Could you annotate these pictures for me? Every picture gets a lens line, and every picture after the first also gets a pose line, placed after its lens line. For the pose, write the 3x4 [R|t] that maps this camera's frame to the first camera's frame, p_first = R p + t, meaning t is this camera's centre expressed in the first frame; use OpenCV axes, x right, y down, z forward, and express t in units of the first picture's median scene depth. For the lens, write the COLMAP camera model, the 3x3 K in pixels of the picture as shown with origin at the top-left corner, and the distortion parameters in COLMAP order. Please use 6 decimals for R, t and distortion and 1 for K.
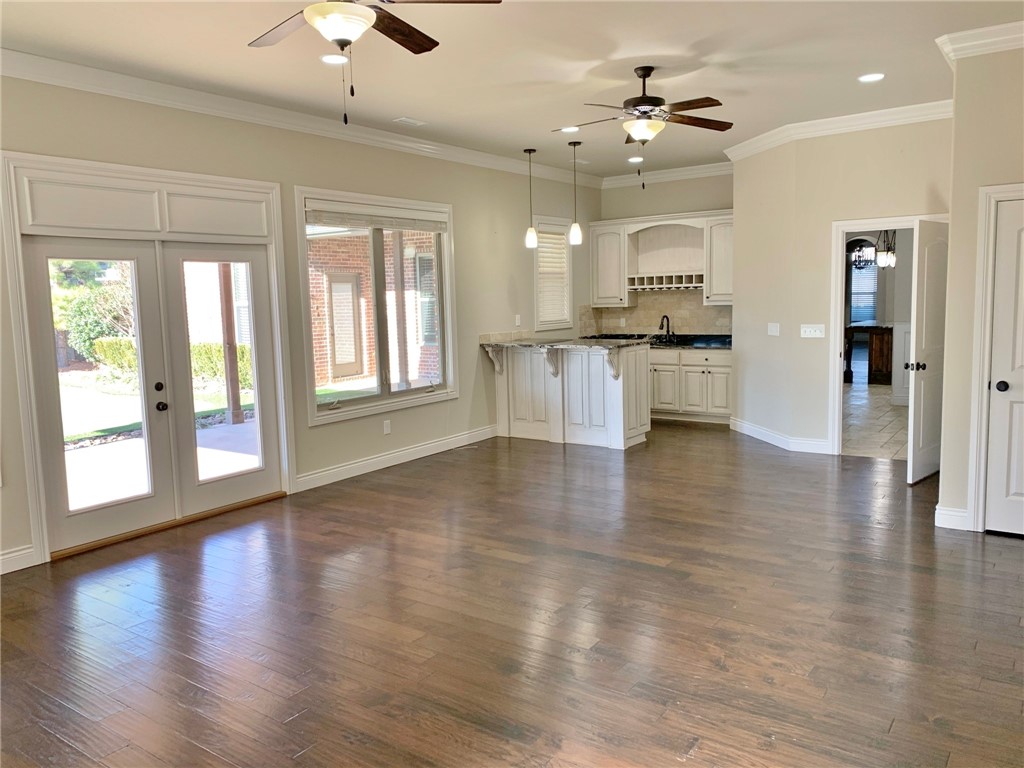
lens RADIAL K [[784.5, 0, 506.9], [0, 784.5, 388.0], [0, 0, 1]] dist [0.033795, -0.039092]
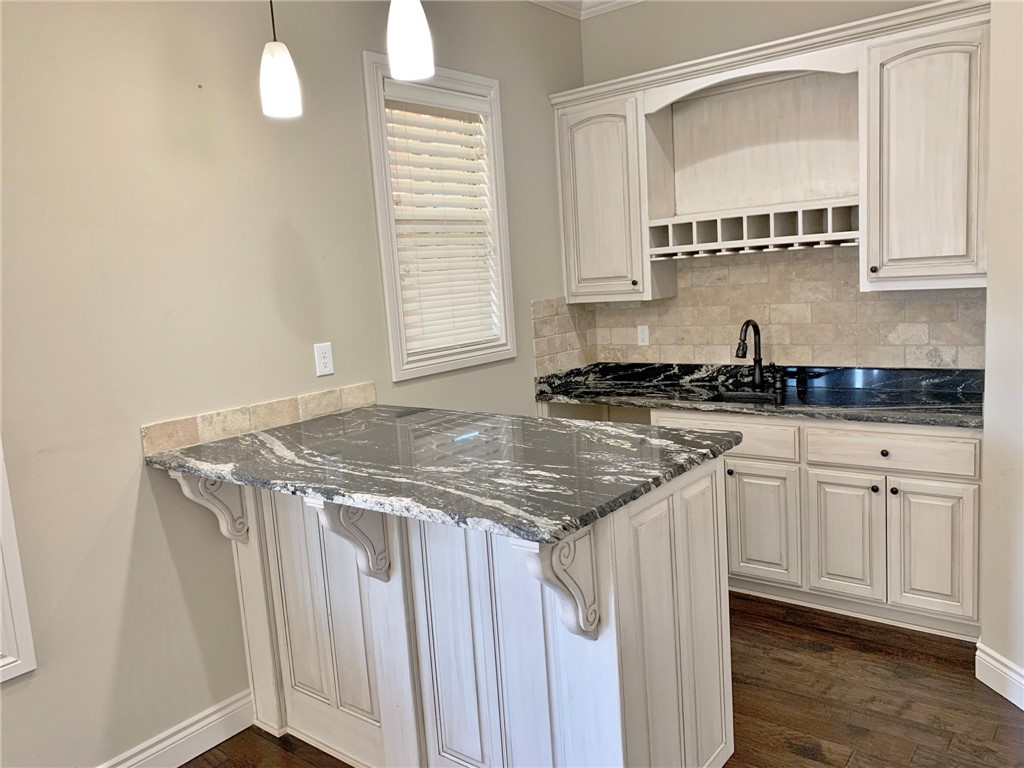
lens RADIAL K [[784.5, 0, 518.1], [0, 784.5, 382.0], [0, 0, 1]] dist [0.033795, -0.039092]
pose [[0.998368, -0.034838, -0.045241, 0.105018], [0.035861, 0.999115, 0.022003, -0.074676], [0.044434, -0.023590, 0.998734, 0.611046]]
